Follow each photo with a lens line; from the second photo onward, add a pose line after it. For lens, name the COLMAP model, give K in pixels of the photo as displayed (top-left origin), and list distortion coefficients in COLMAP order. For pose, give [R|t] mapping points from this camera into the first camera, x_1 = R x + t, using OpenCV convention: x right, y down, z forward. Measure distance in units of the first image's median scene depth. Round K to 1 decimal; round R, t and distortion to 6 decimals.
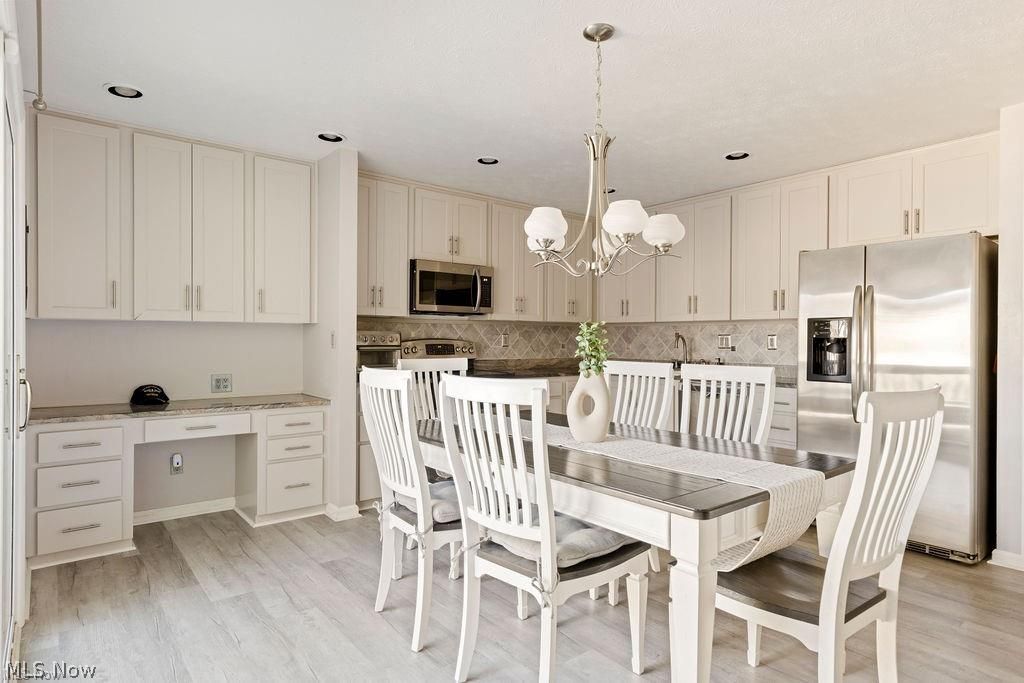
lens RADIAL K [[583.4, 0, 512.4], [0, 583.4, 340.9], [0, 0, 1]] dist [0.008887, 0.001148]
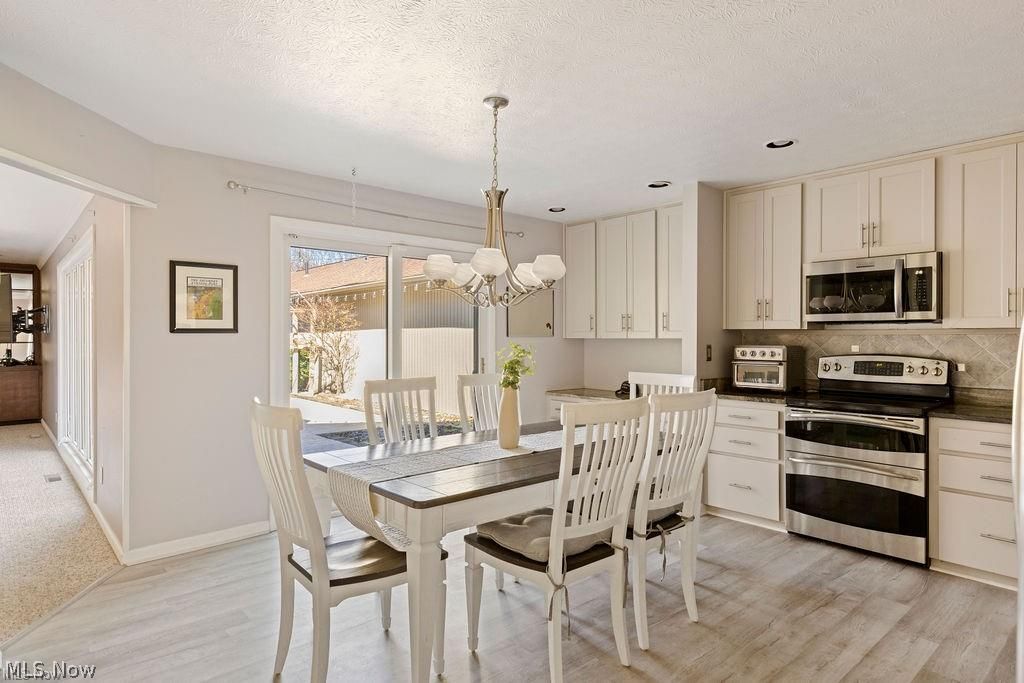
lens RADIAL K [[583.4, 0, 513.4], [0, 583.4, 344.8], [0, 0, 1]] dist [0.008887, 0.001148]
pose [[0.047293, 0.008420, -0.998846, 0.619545], [-0.004717, 0.999955, 0.008206, -0.020459], [0.998870, 0.004323, 0.047331, 0.466479]]
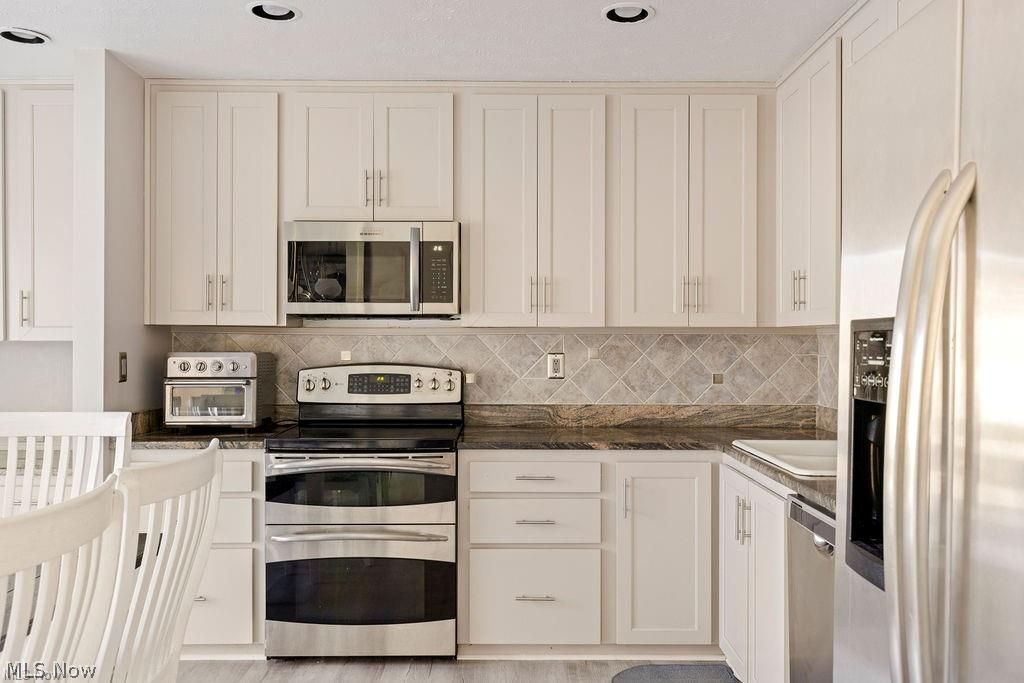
lens RADIAL K [[856.0, 0, 515.0], [0, 856.0, 342.1], [0, 0, 1]] dist [-0.001457, 0.004506]
pose [[0.780728, -0.002044, -0.624868, 0.456091], [0.000471, 0.999996, -0.002682, -0.021164], [0.624871, 0.001800, 0.780726, 0.452454]]
